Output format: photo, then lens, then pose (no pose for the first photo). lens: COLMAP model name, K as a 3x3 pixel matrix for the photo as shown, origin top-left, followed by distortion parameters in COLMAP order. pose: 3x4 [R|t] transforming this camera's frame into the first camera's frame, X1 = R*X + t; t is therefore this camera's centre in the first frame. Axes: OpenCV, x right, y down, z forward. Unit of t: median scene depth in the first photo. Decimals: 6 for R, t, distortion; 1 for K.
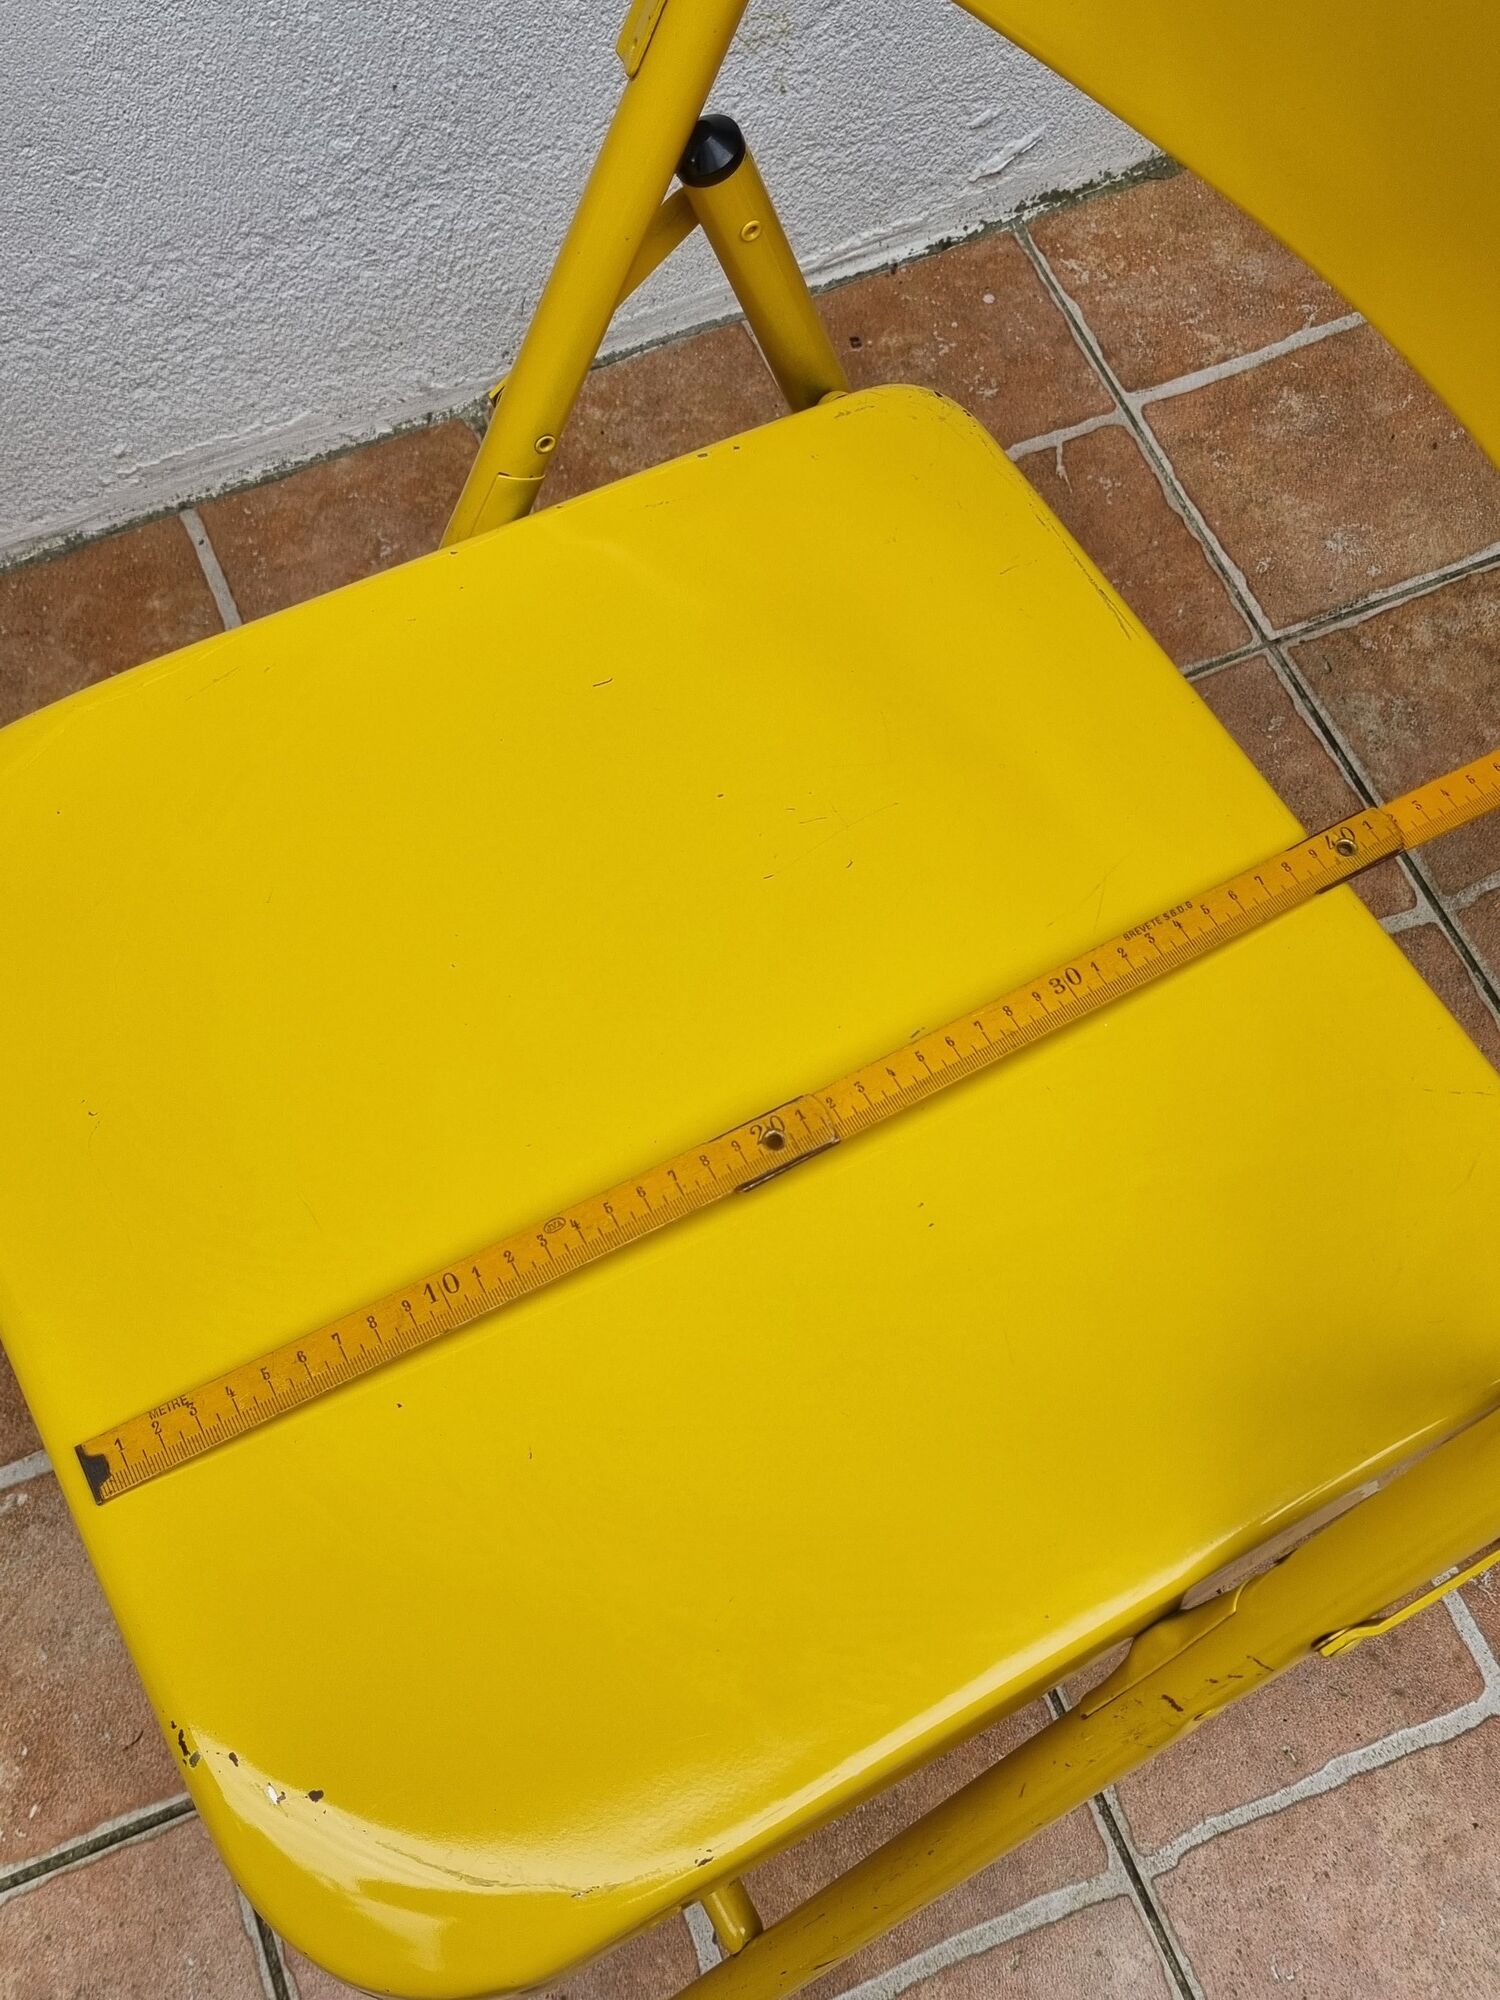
lens RADIAL K [[1878.6, 0, 750.0], [0, 1878.6, 1000.0], [0, 0, 1]] dist [0.010845, 0.012187]
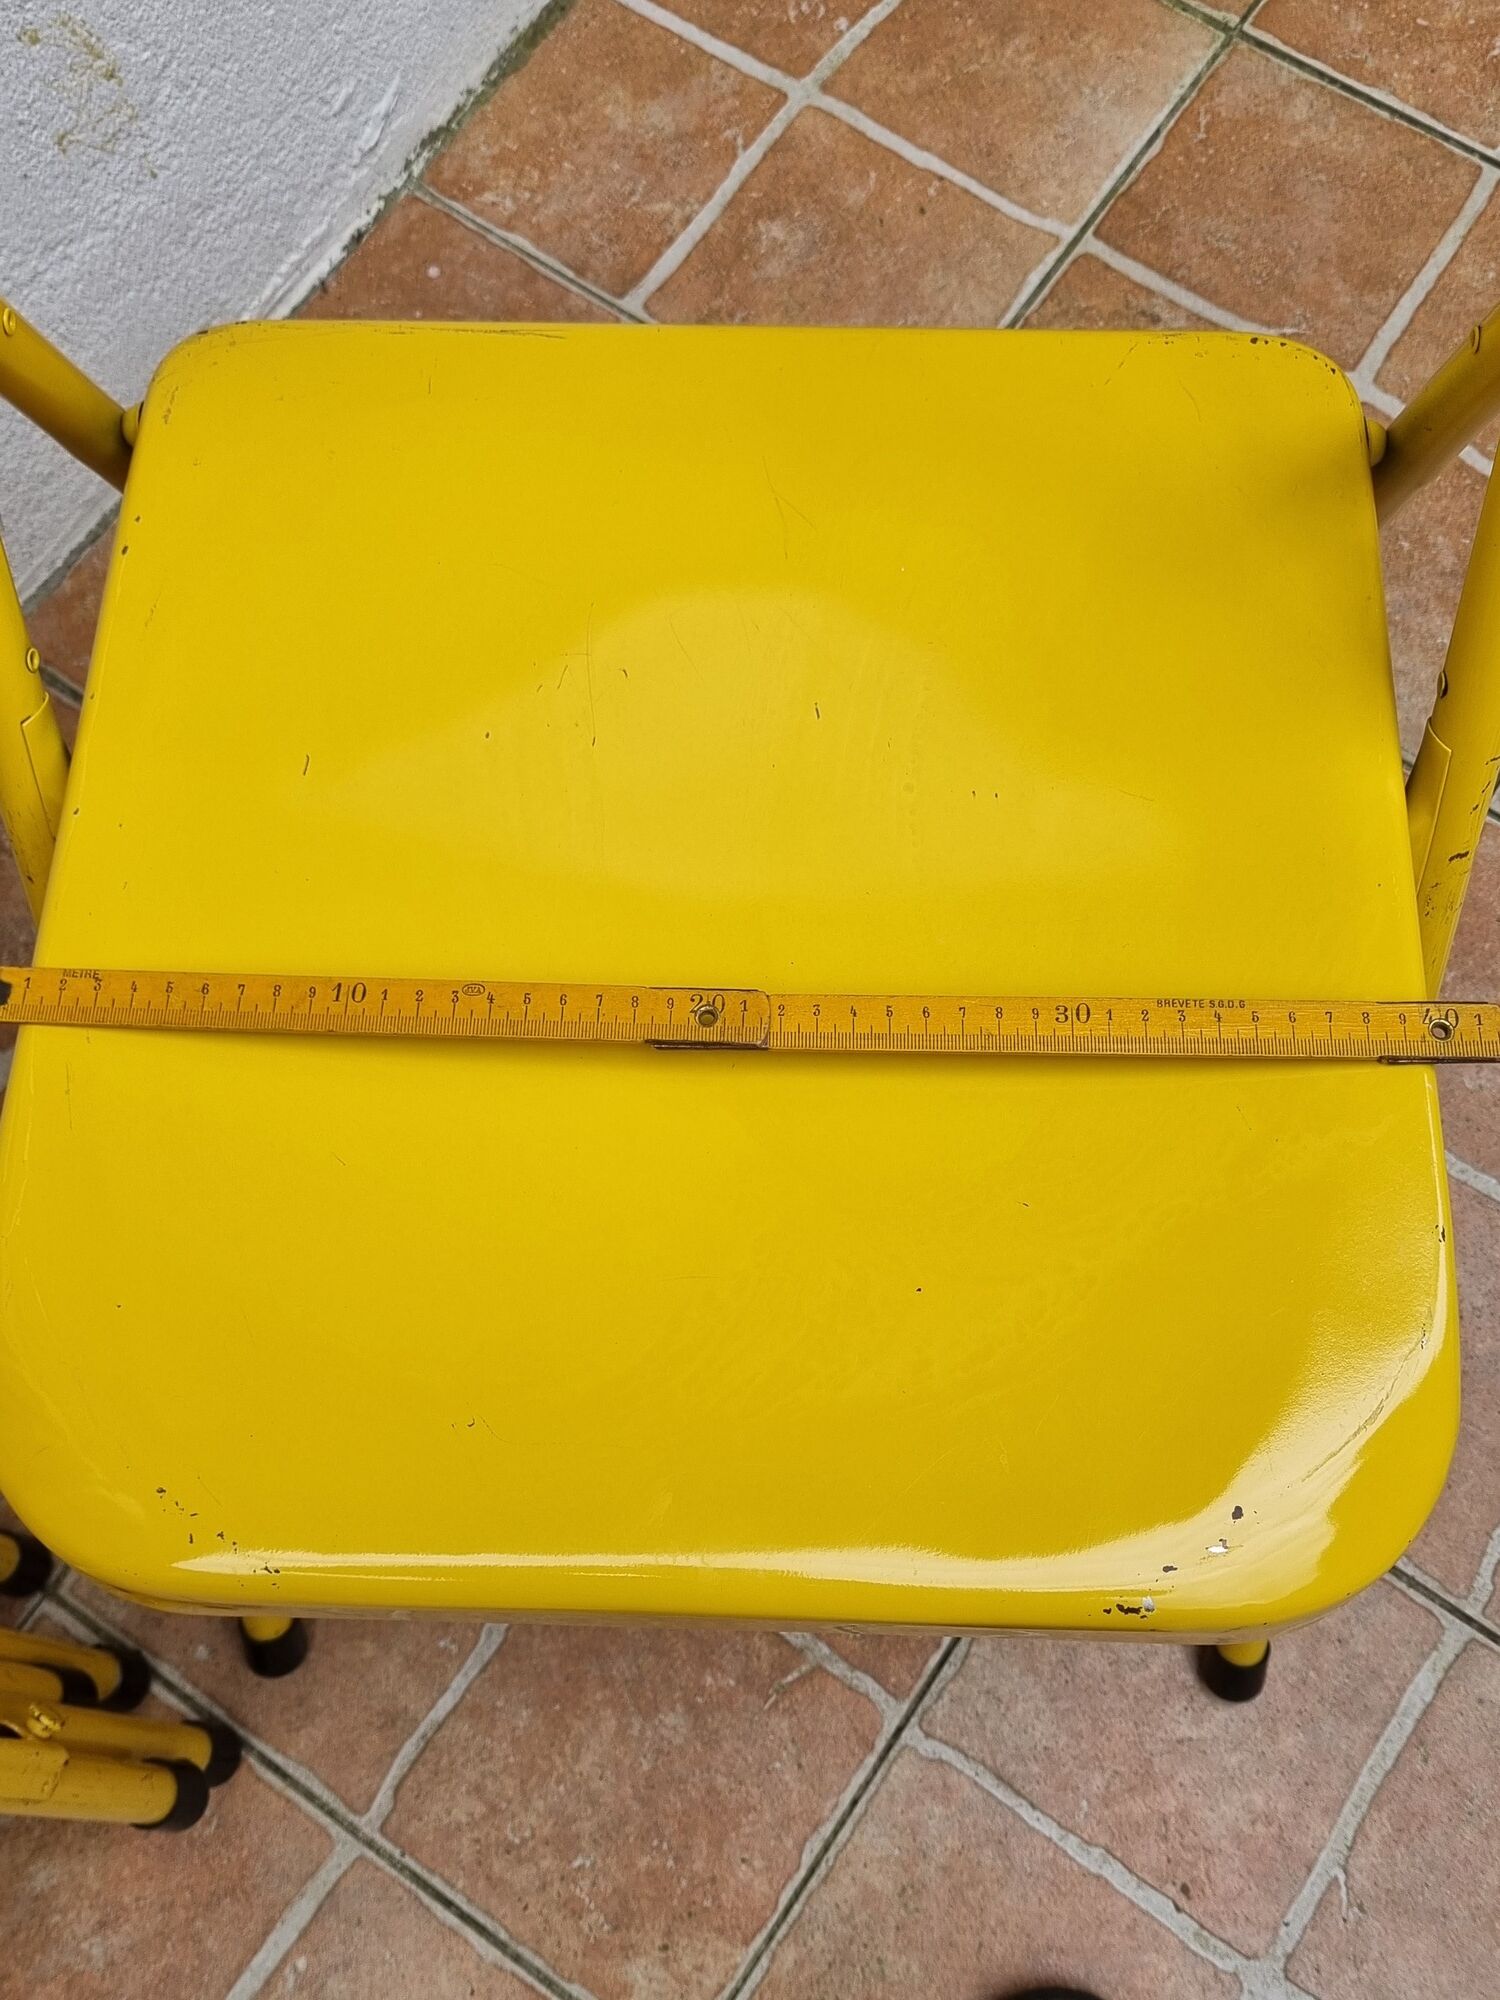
lens RADIAL K [[1878.6, 0, 750.0], [0, 1878.6, 1000.0], [0, 0, 1]] dist [0.010845, 0.012187]
pose [[0.838740, -0.515017, 0.176842, -0.093988], [0.497444, 0.856785, 0.135902, -0.116070], [-0.221507, -0.026017, 0.974812, 0.051628]]
